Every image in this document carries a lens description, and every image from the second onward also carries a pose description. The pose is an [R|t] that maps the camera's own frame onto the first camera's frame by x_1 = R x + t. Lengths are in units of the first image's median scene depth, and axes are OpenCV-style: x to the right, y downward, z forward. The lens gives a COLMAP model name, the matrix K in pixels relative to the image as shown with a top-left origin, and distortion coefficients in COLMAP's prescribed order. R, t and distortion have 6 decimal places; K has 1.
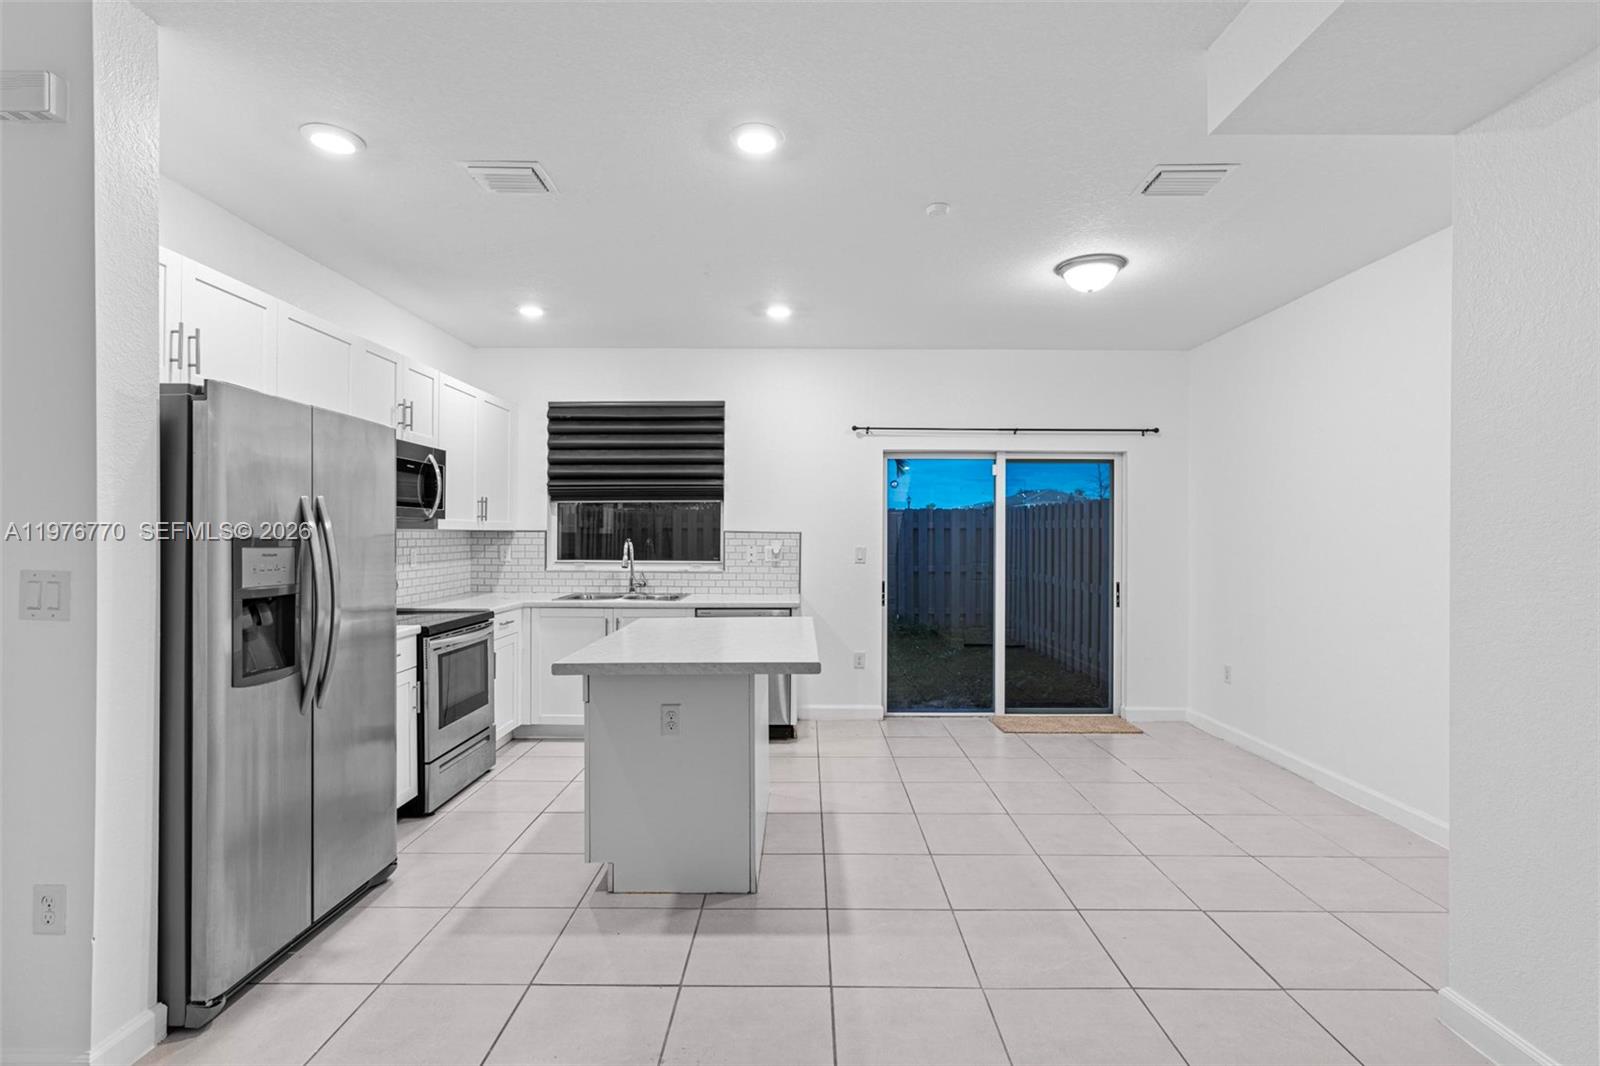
lens RADIAL K [[735.8, 0, 799.8], [0, 735.8, 536.0], [0, 0, 1]] dist [-0.005202, 0.000360]
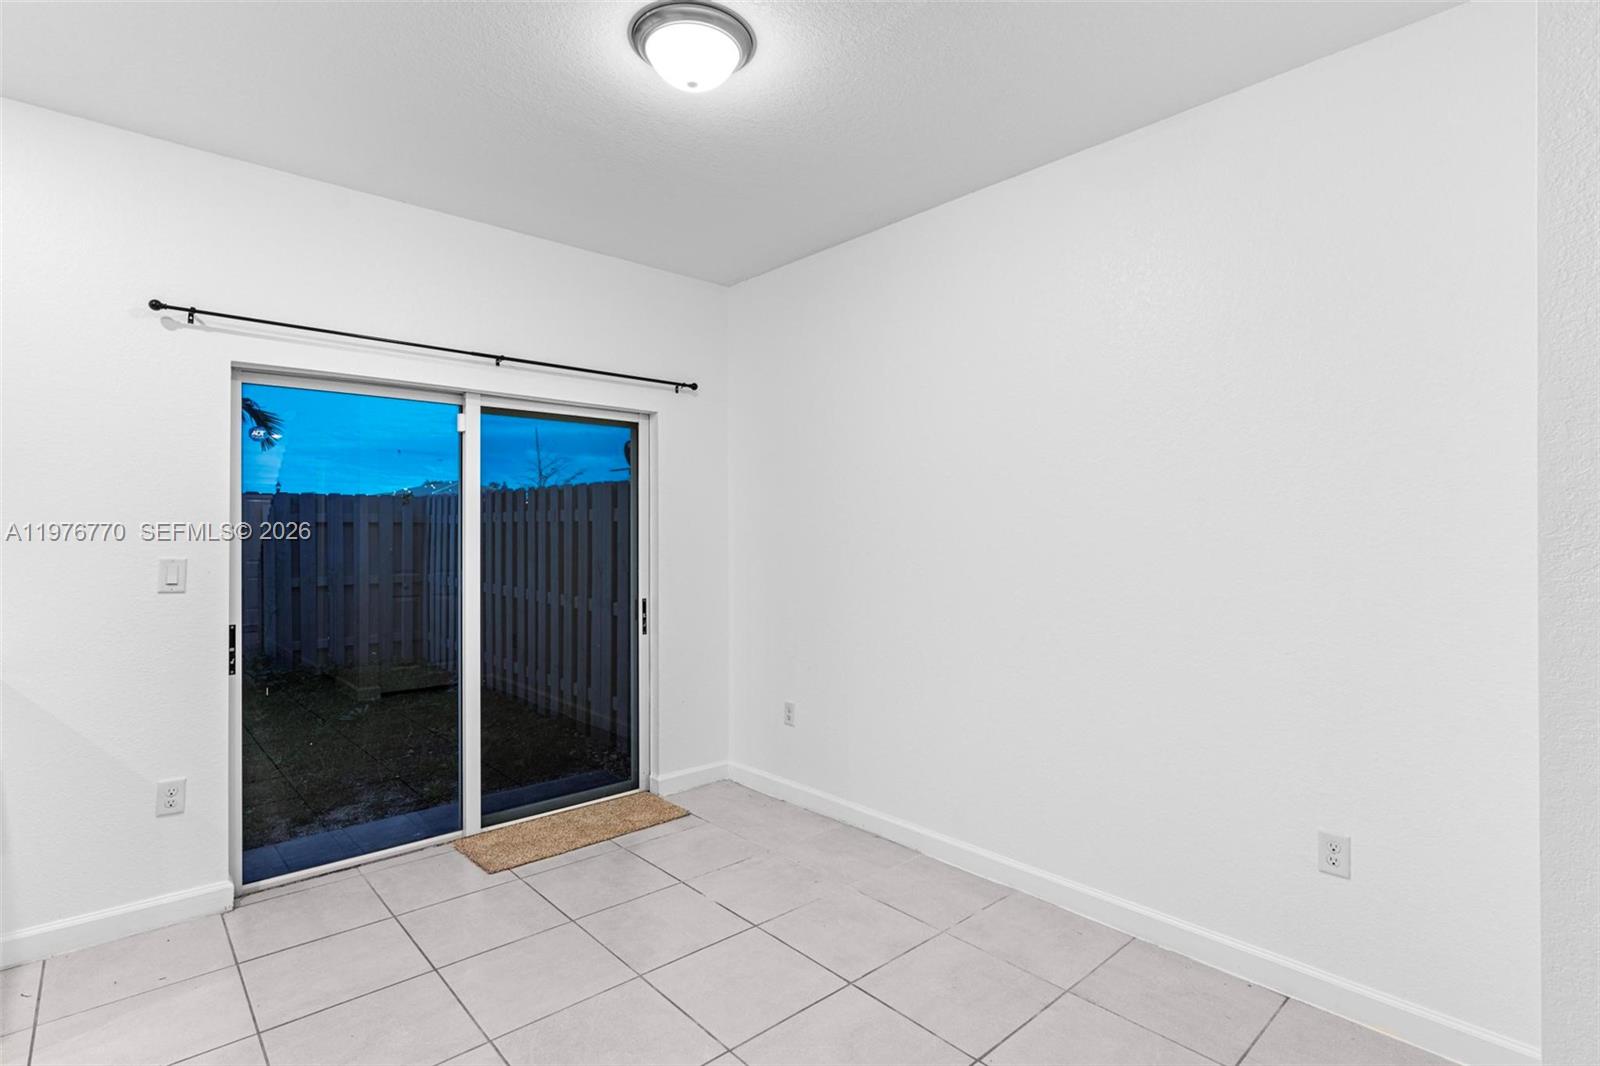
lens RADIAL K [[774.9, 0, 796.5], [0, 774.9, 530.1], [0, 0, 1]] dist [-0.005200, 0.002903]
pose [[0.739434, -0.002828, 0.673223, 0.043564], [0.004666, 0.999989, -0.000924, -0.000853], [-0.673213, 0.003825, 0.739439, 0.355252]]
